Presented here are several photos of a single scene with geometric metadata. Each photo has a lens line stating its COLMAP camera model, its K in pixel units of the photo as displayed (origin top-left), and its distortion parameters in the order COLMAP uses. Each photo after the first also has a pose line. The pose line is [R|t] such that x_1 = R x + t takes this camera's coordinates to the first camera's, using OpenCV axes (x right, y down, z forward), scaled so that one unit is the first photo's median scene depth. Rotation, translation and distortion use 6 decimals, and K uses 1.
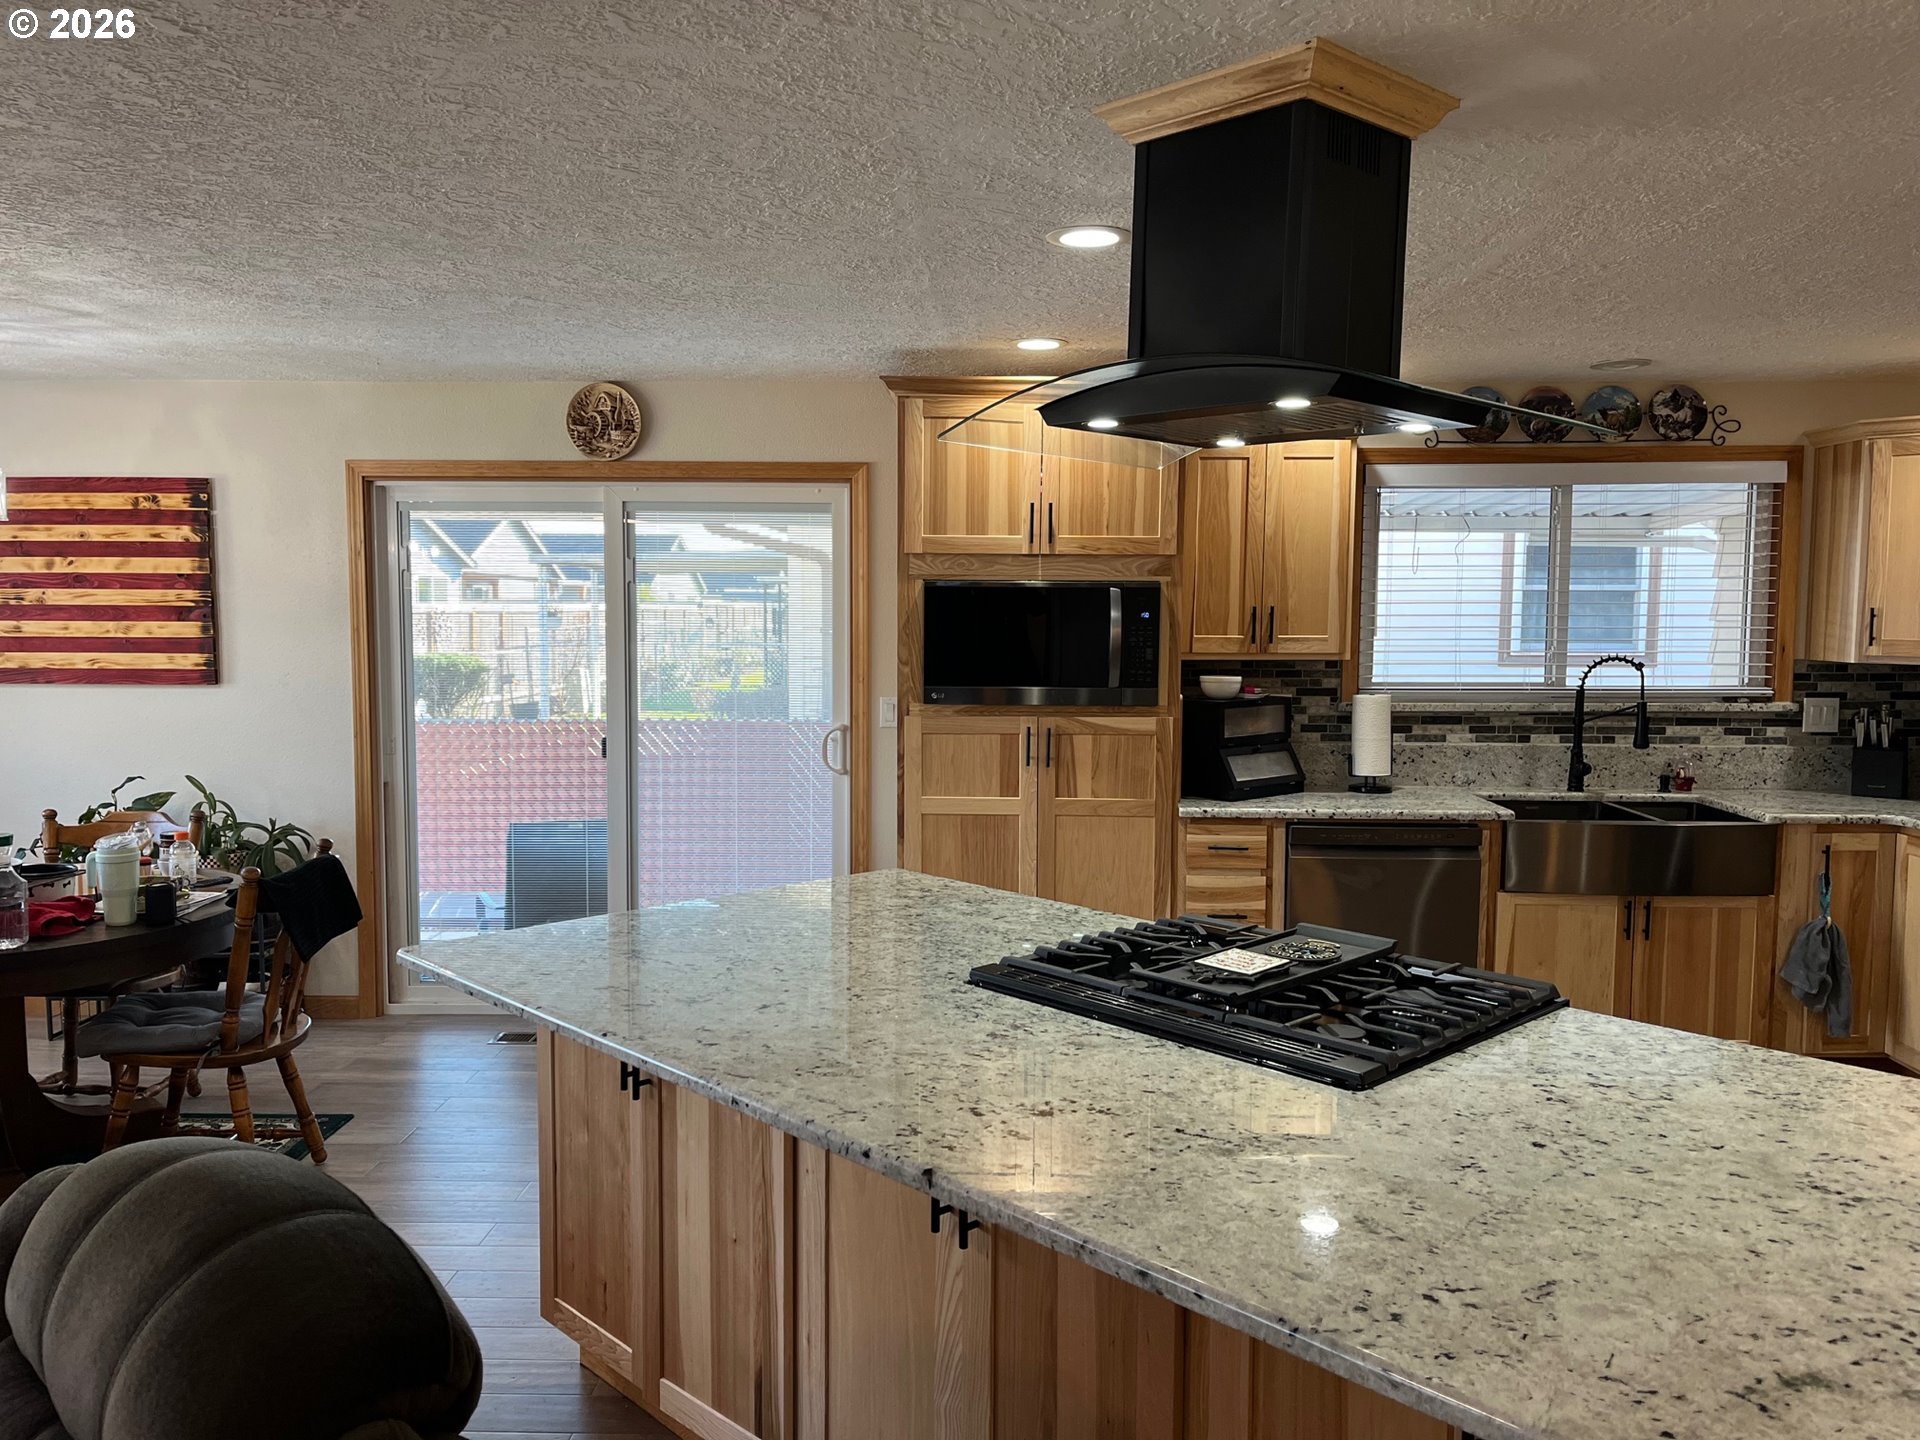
lens RADIAL K [[1450.8, 0, 955.6], [0, 1450.8, 732.4], [0, 0, 1]] dist [0.055778, -0.075839]
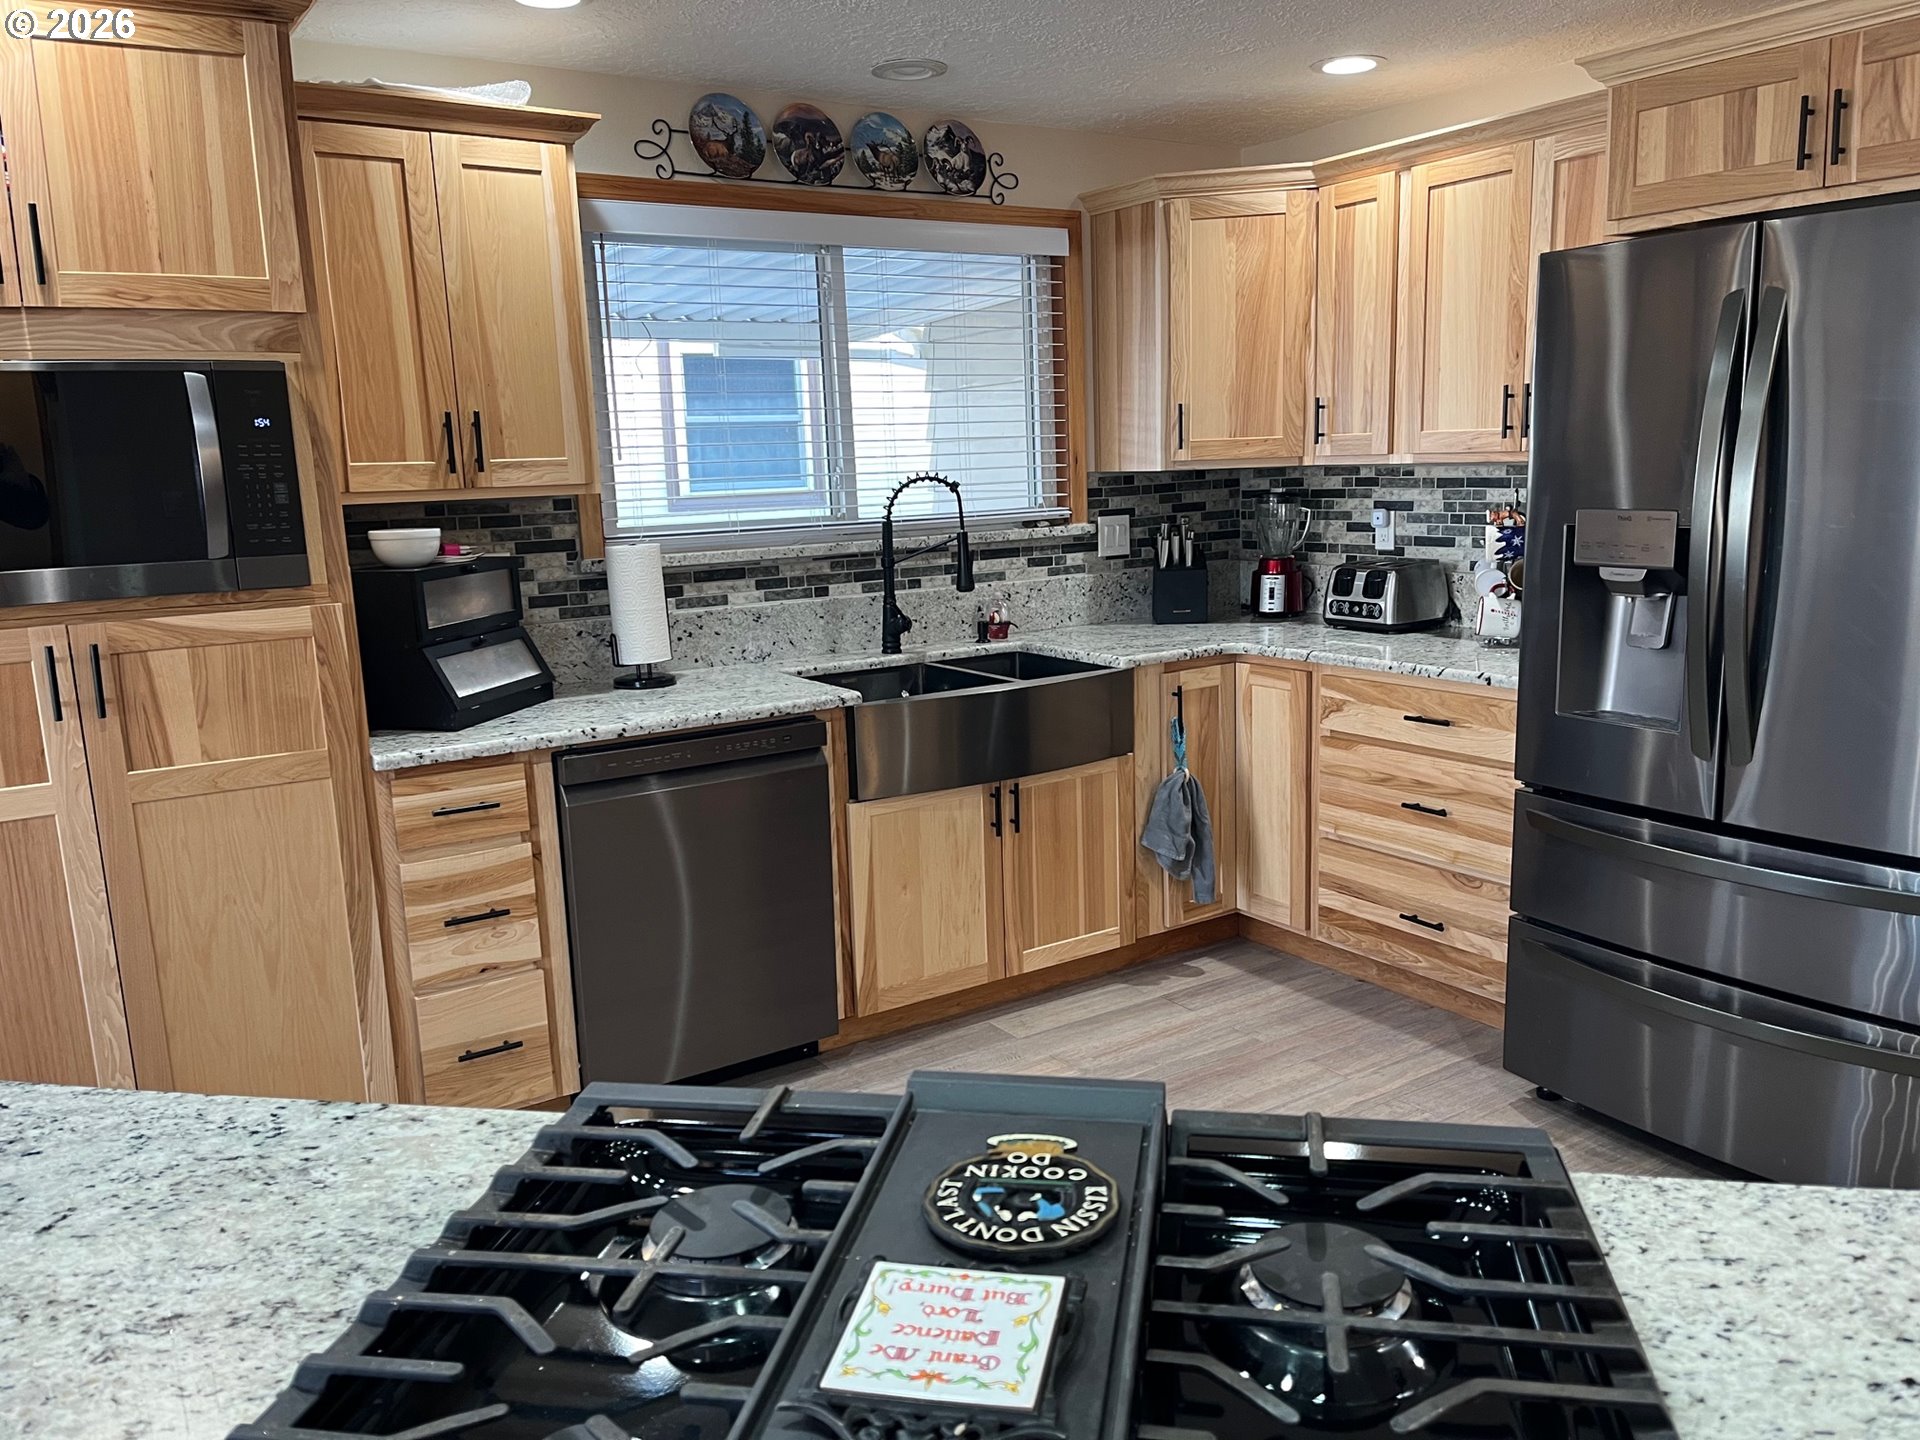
lens RADIAL K [[1450.8, 0, 975.9], [0, 1450.8, 735.2], [0, 0, 1]] dist [0.055778, -0.075839]
pose [[0.812416, -0.140481, 0.565903, 0.016845], [0.086866, 0.988872, 0.120775, -0.006203], [-0.576572, -0.048962, 0.815578, 0.344709]]
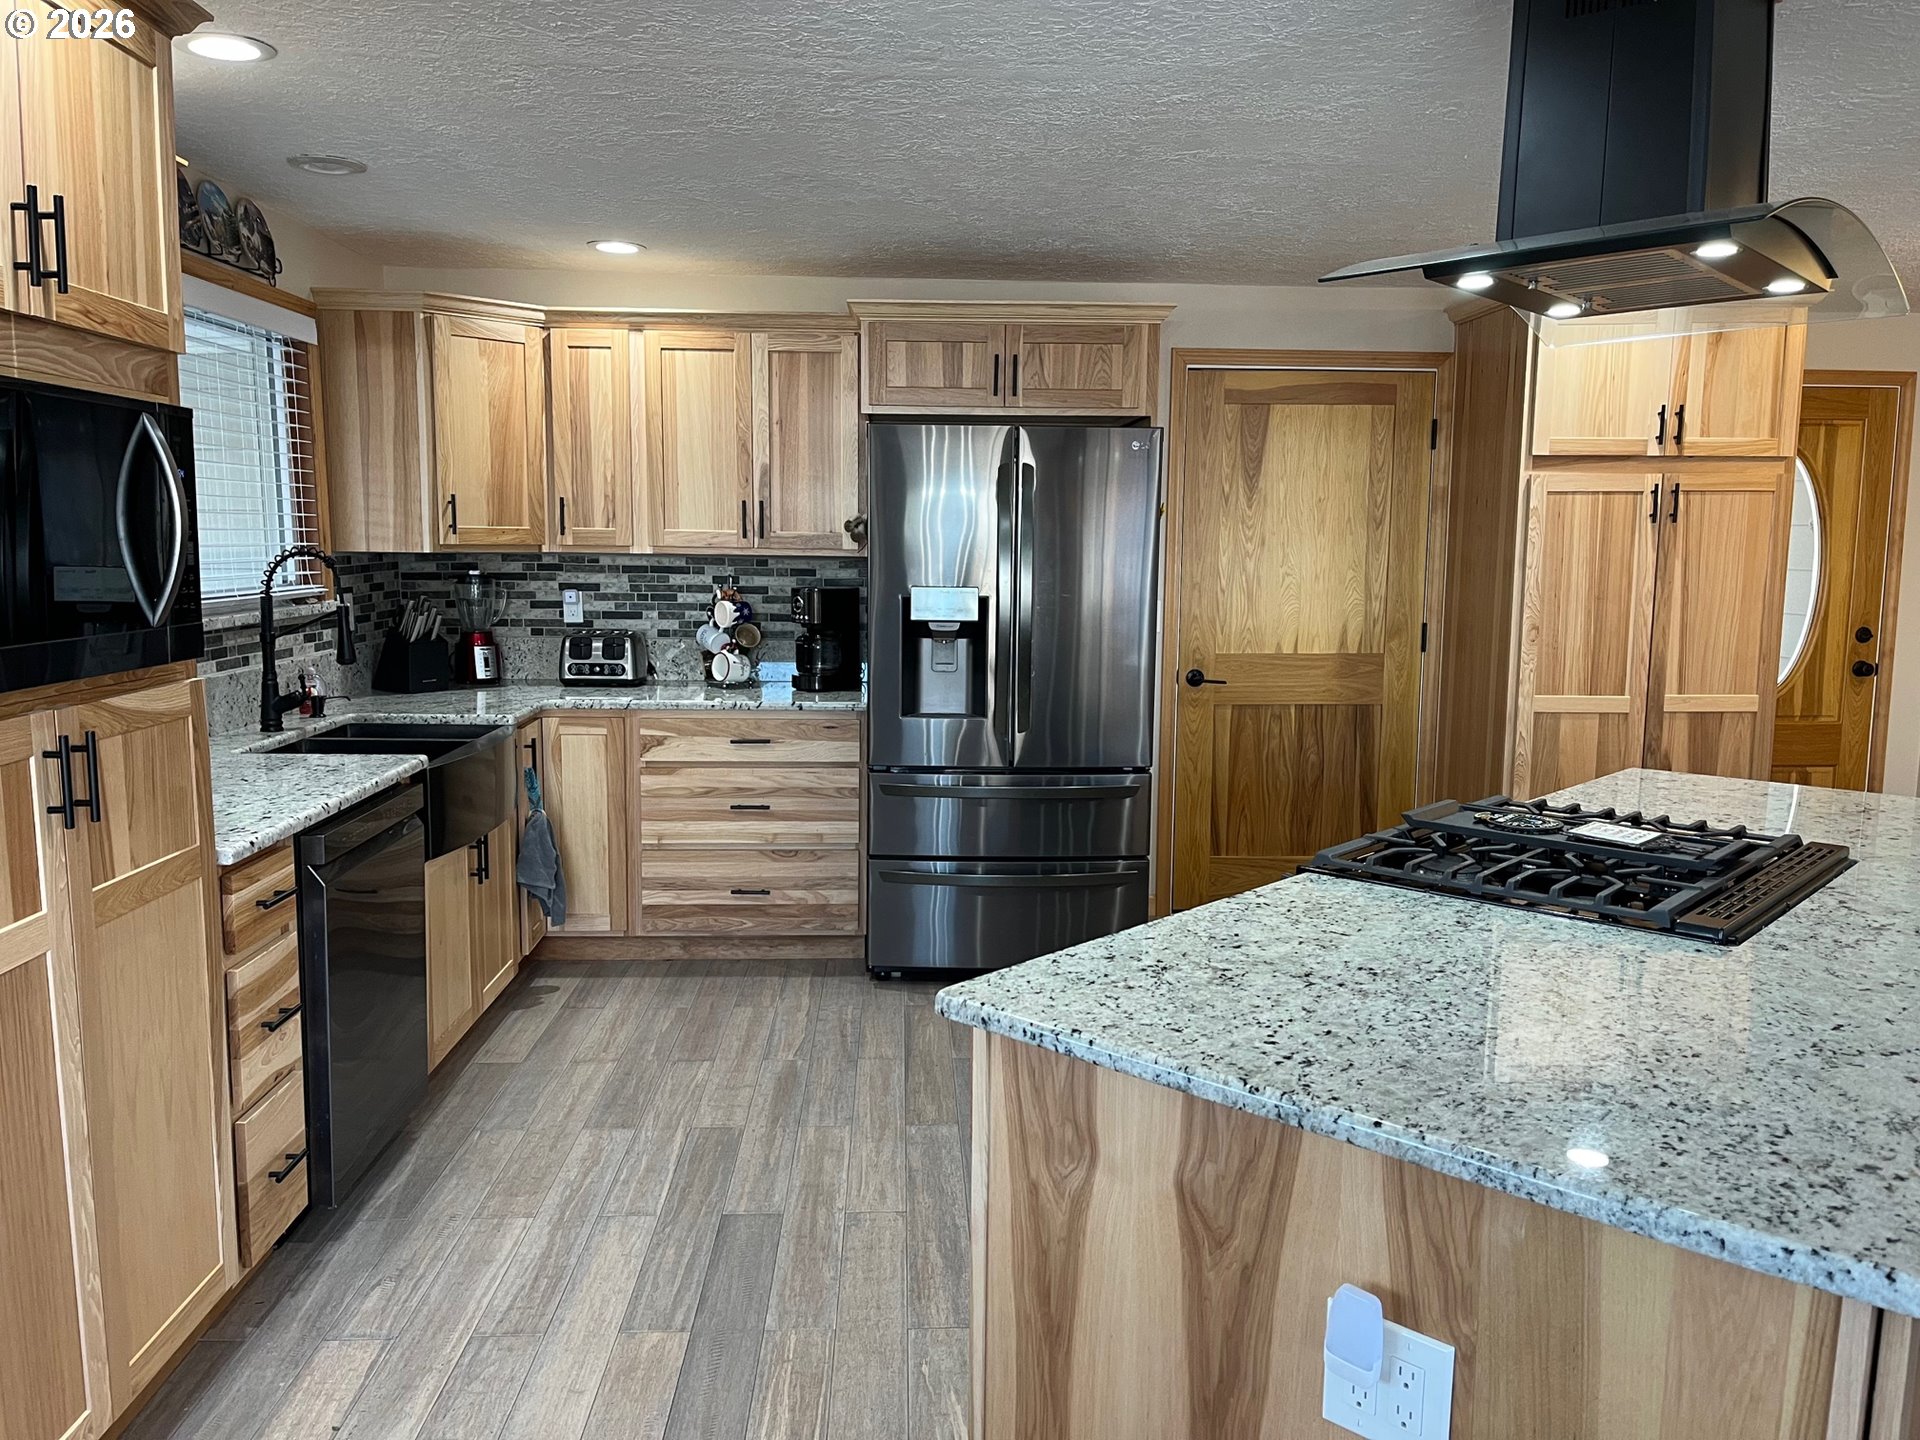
lens RADIAL K [[1450.8, 0, 969.8], [0, 1450.8, 724.6], [0, 0, 1]] dist [0.055778, -0.075839]
pose [[-0.078642, -0.133842, 0.987877, -0.350482], [0.076122, 0.987247, 0.139816, -0.041657], [-0.993992, 0.086195, -0.067451, 0.702756]]
